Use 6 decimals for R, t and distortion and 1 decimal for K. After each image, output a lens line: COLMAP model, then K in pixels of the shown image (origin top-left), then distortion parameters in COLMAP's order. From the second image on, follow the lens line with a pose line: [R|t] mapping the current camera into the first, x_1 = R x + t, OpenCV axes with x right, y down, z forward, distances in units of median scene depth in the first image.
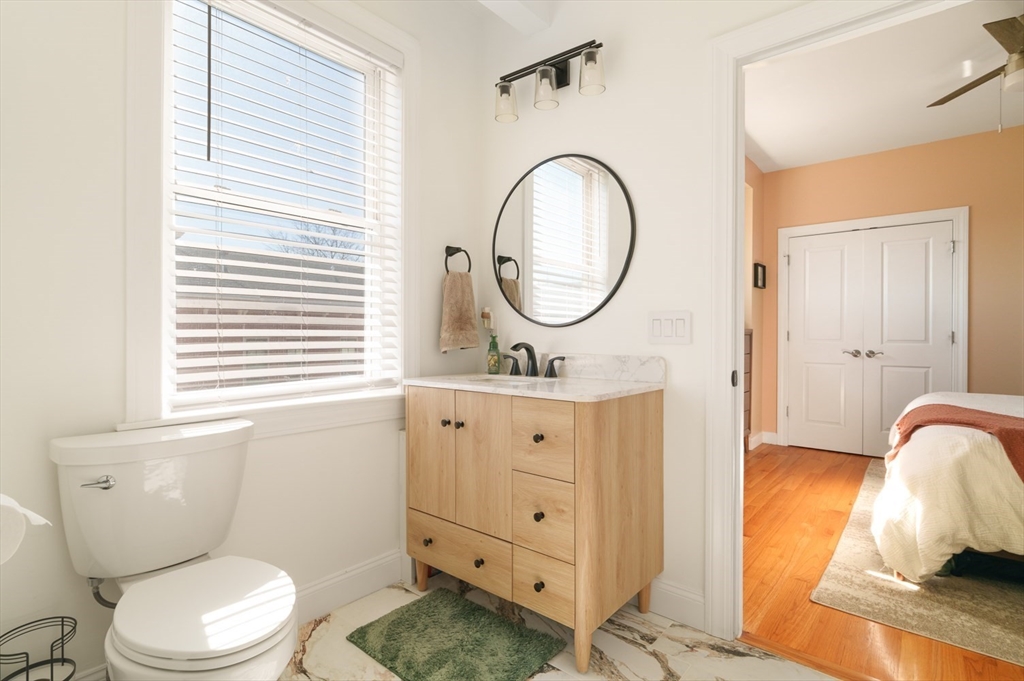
lens RADIAL K [[498.2, 0, 518.8], [0, 498.2, 332.1], [0, 0, 1]] dist [-0.002612, 0.000788]
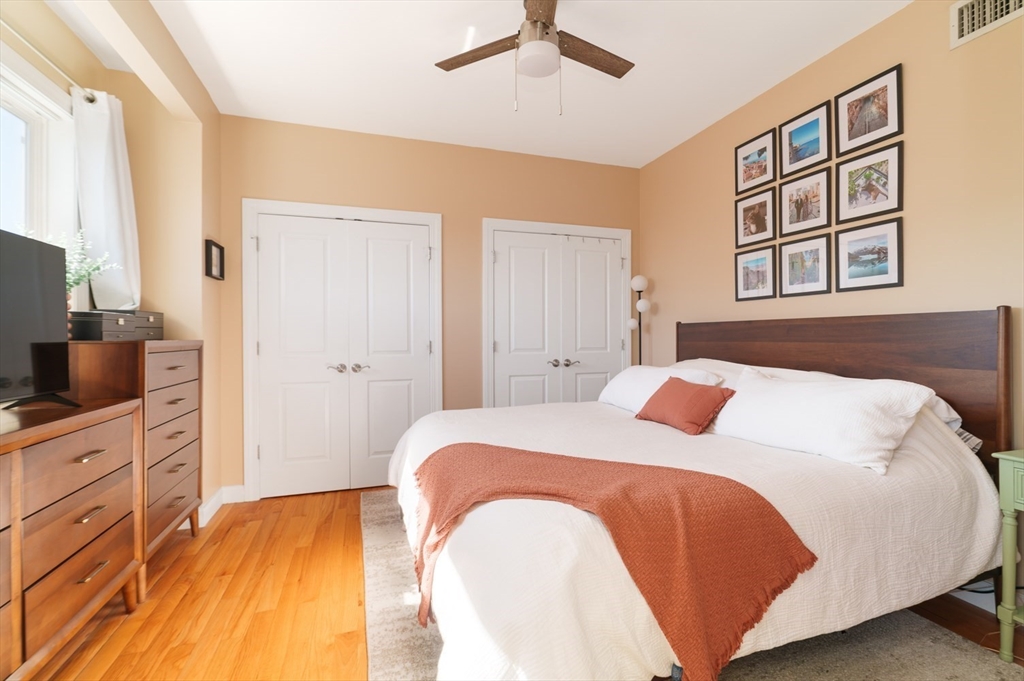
lens RADIAL K [[448.2, 0, 512.0], [0, 448.2, 340.5], [0, 0, 1]] dist [-0.010482, -0.000098]
pose [[0.519034, -0.014927, 0.854623, 0.193204], [0.002798, 0.999872, 0.015765, -0.014310], [-0.854749, -0.005791, 0.519009, 0.377547]]
